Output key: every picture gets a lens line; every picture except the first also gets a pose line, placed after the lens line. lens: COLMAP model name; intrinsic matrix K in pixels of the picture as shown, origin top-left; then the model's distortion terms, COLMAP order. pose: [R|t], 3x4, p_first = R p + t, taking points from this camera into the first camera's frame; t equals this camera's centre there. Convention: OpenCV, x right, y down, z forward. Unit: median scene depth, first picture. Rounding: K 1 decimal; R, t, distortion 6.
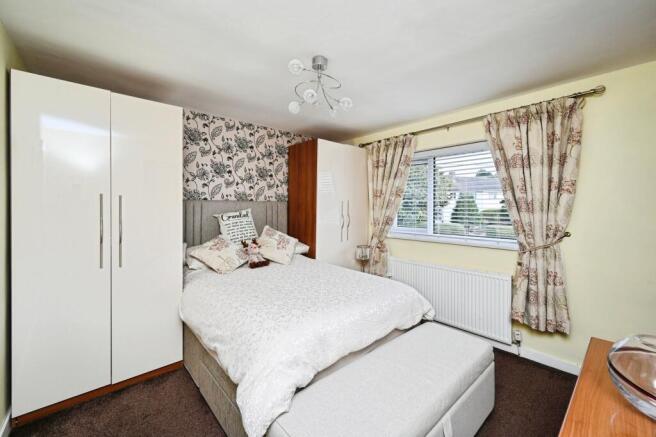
lens RADIAL K [[269.5, 0, 329.9], [0, 269.5, 205.8], [0, 0, 1]] dist [-0.001076, -0.000124]
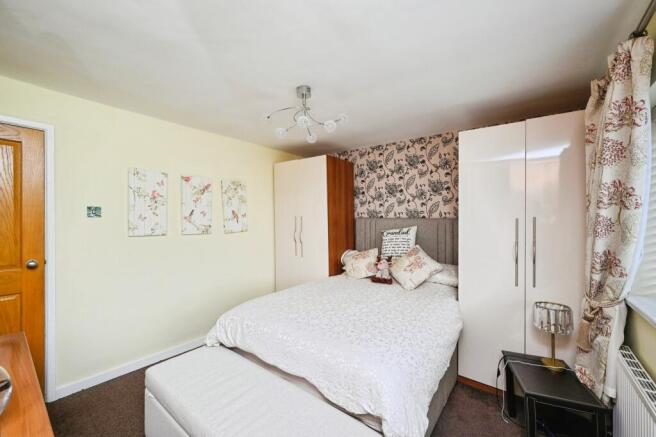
lens RADIAL K [[263.7, 0, 328.0], [0, 263.7, 218.5], [0, 0, 1]] dist [-0.000440, -0.000038]
pose [[0.178192, -0.013523, -0.983903, 0.595686], [-0.019235, 0.999667, -0.017224, 0.005306], [0.983808, 0.021994, 0.177872, 0.545067]]
